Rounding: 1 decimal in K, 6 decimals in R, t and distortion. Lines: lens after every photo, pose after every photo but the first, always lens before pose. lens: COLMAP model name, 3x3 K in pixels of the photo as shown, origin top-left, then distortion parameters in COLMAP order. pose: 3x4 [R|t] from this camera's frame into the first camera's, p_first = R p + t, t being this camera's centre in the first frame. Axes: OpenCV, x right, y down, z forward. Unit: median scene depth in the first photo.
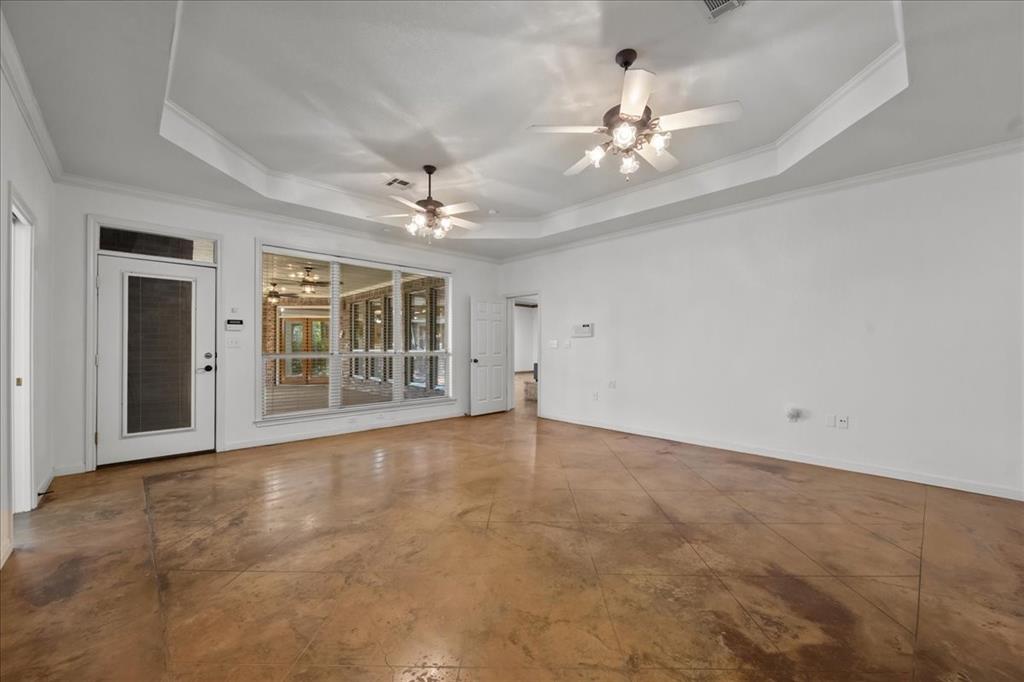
lens RADIAL K [[405.3, 0, 516.0], [0, 405.3, 346.0], [0, 0, 1]] dist [0.002053, -0.000064]
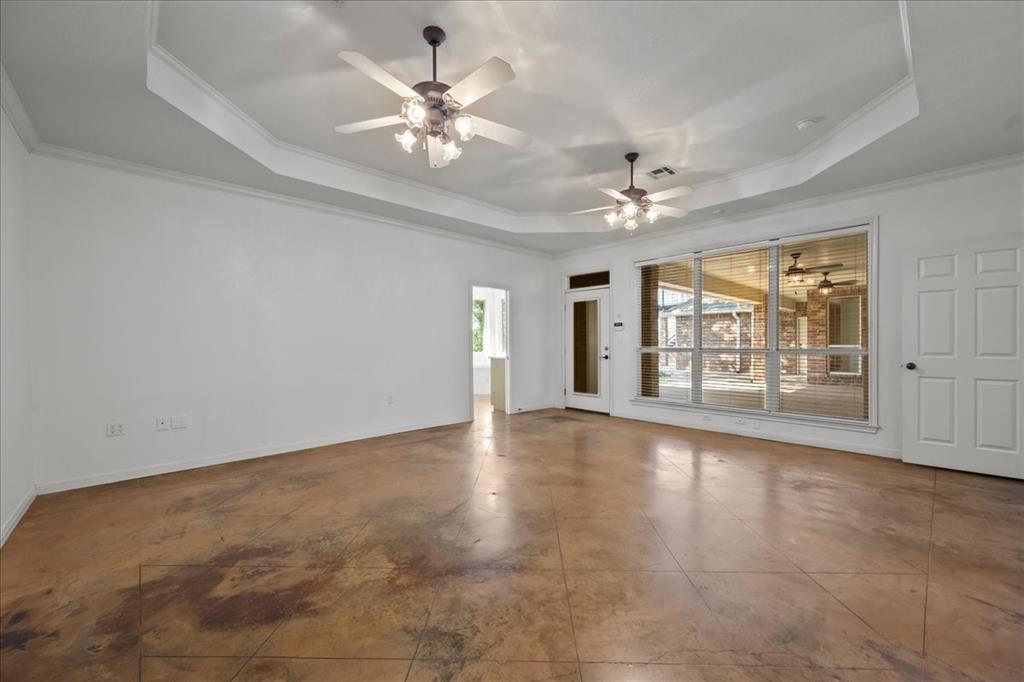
lens RADIAL K [[405.3, 0, 516.1], [0, 405.3, 342.1], [0, 0, 1]] dist [0.002053, -0.000064]
pose [[-0.016515, -0.002884, -0.999859, 1.430864], [0.005581, 0.999980, -0.002976, 0.006221], [0.999848, -0.005630, -0.016498, 1.414001]]
